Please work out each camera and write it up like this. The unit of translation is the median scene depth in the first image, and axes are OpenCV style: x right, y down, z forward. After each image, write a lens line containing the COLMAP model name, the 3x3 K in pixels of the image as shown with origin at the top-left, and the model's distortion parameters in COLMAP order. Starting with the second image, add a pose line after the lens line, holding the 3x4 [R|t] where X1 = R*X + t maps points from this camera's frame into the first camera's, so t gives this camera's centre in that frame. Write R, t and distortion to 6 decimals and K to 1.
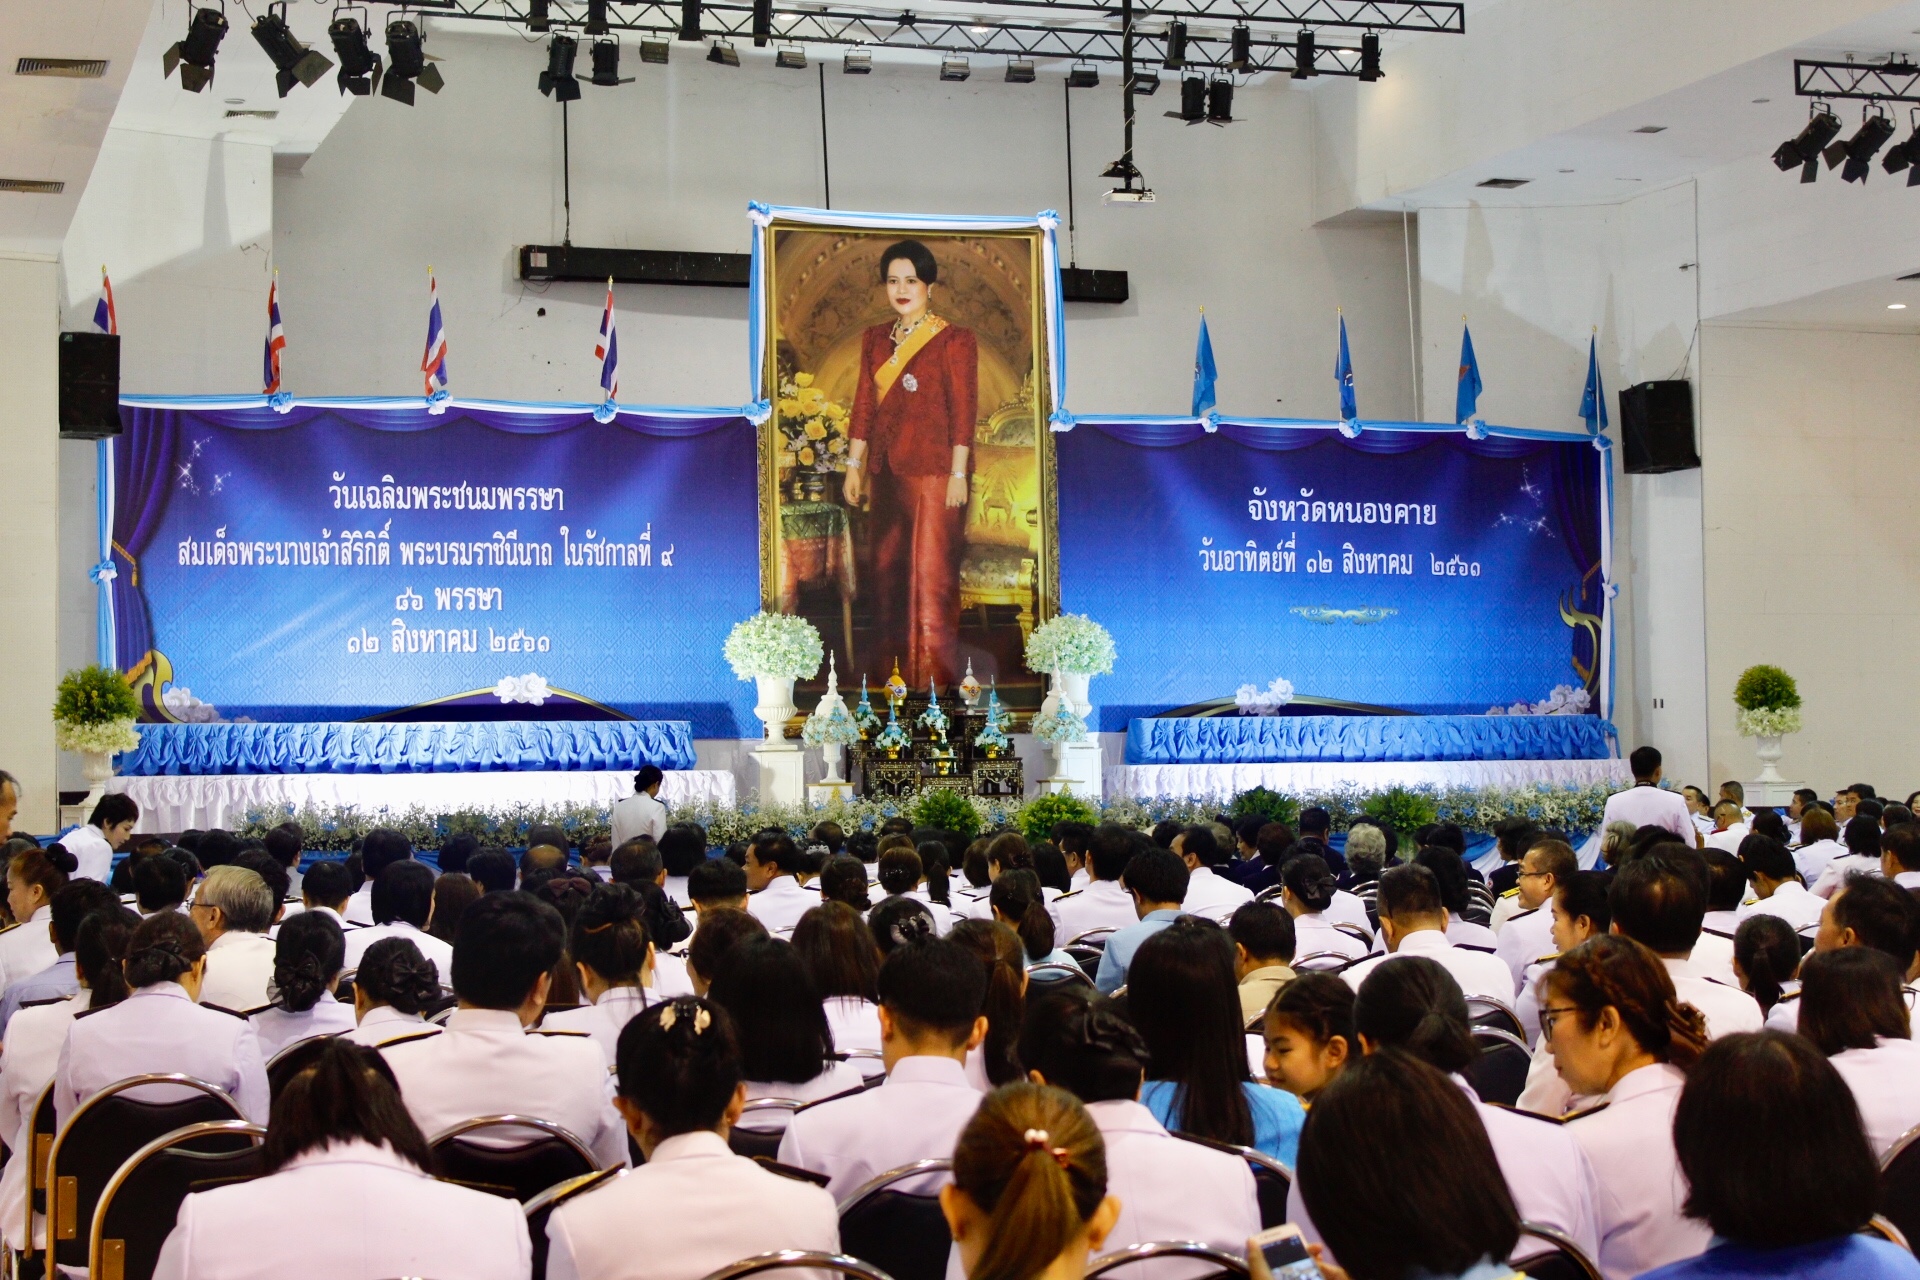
lens RADIAL K [[3188.3, 0, 960.0], [0, 3188.3, 640.0], [0, 0, 1]] dist [-0.008962, -0.076469]
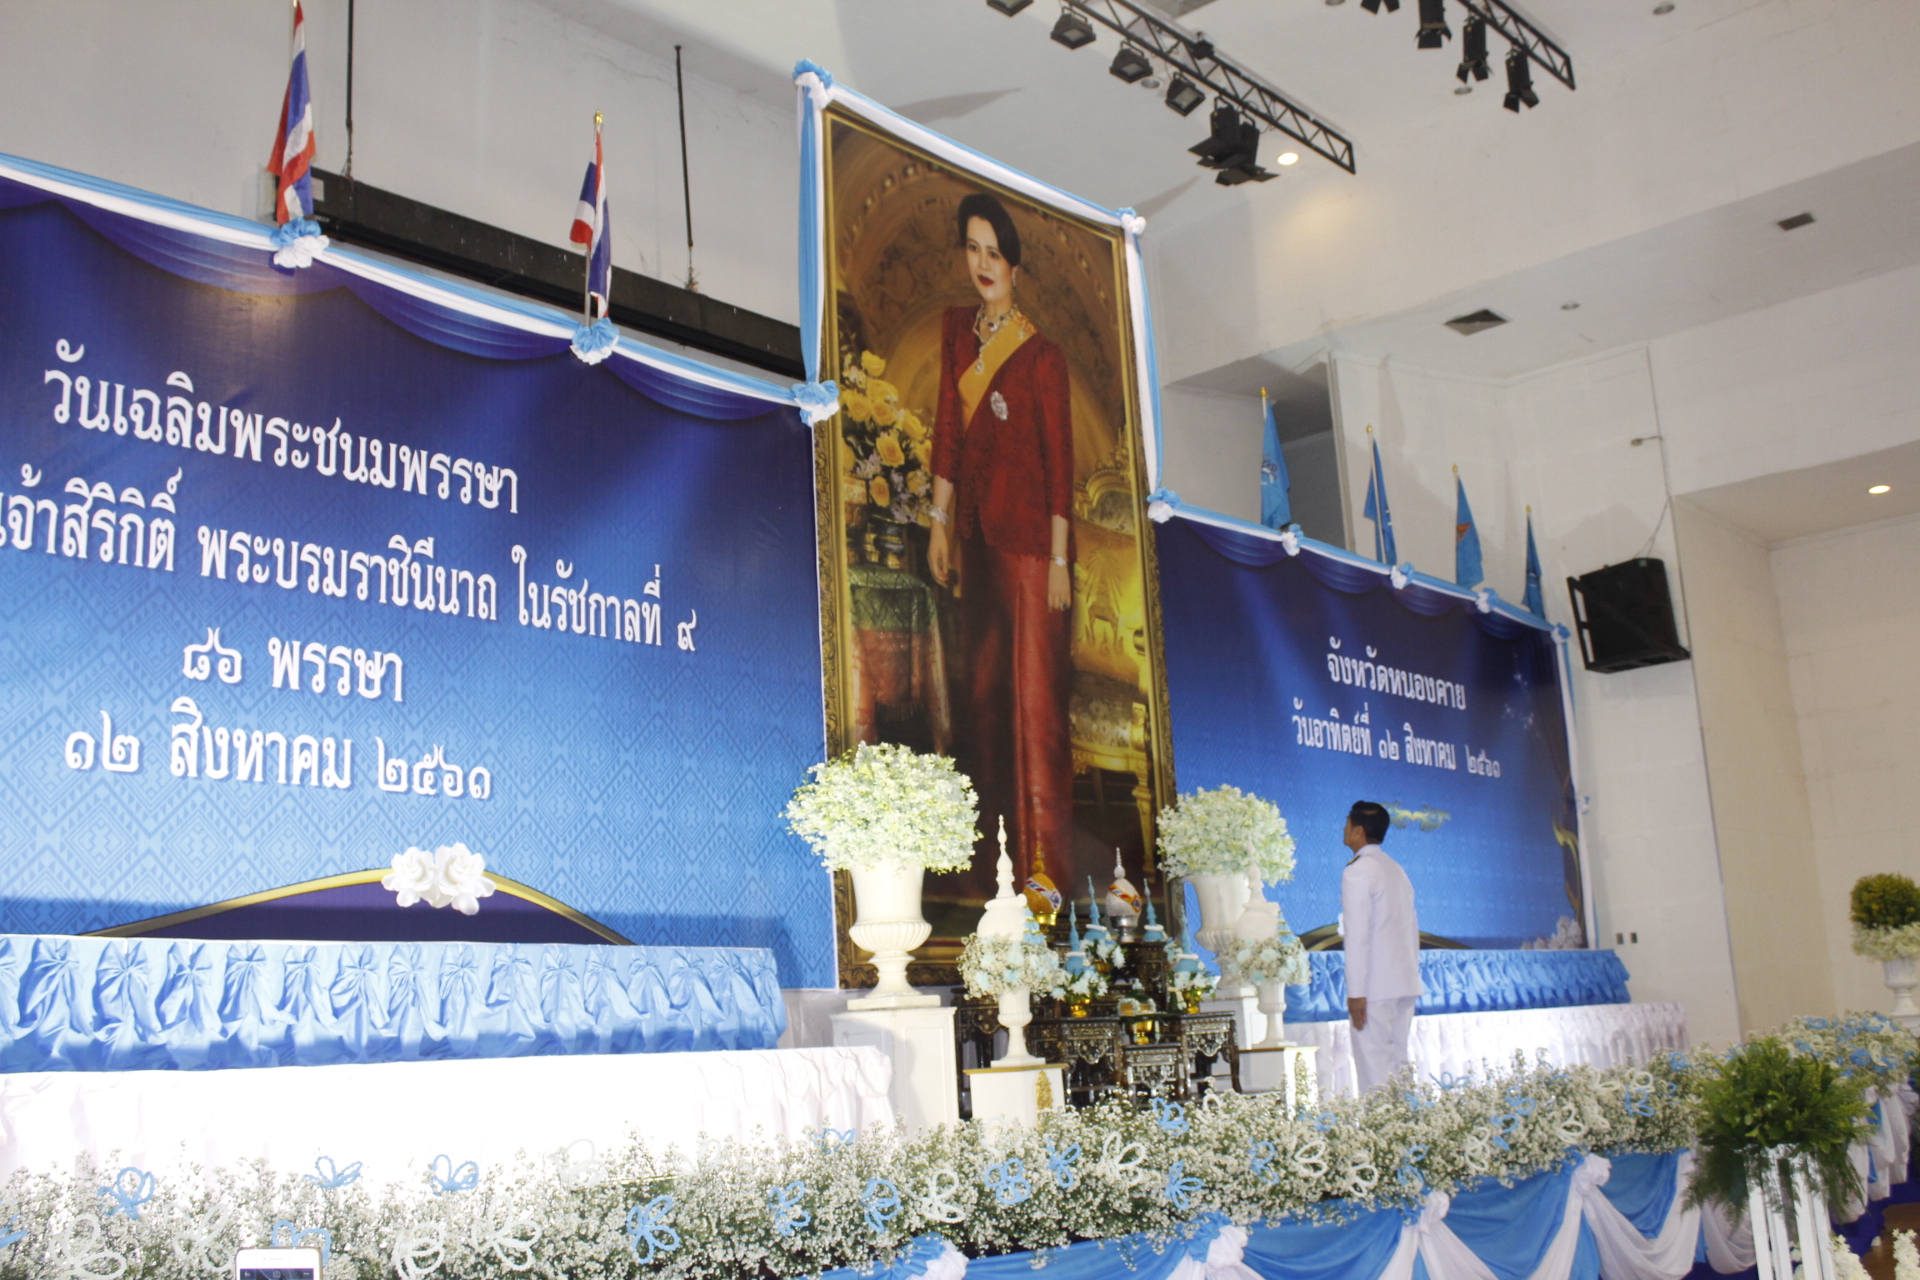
lens RADIAL K [[1861.4, 0, 960.0], [0, 1861.4, 640.0], [0, 0, 1]] dist [-0.146794, 0.161312]
pose [[0.879933, 0.070556, 0.469829, -0.191565], [0.020250, 0.982443, -0.185463, 0.031384], [-0.474666, 0.172709, 0.863055, 0.708938]]
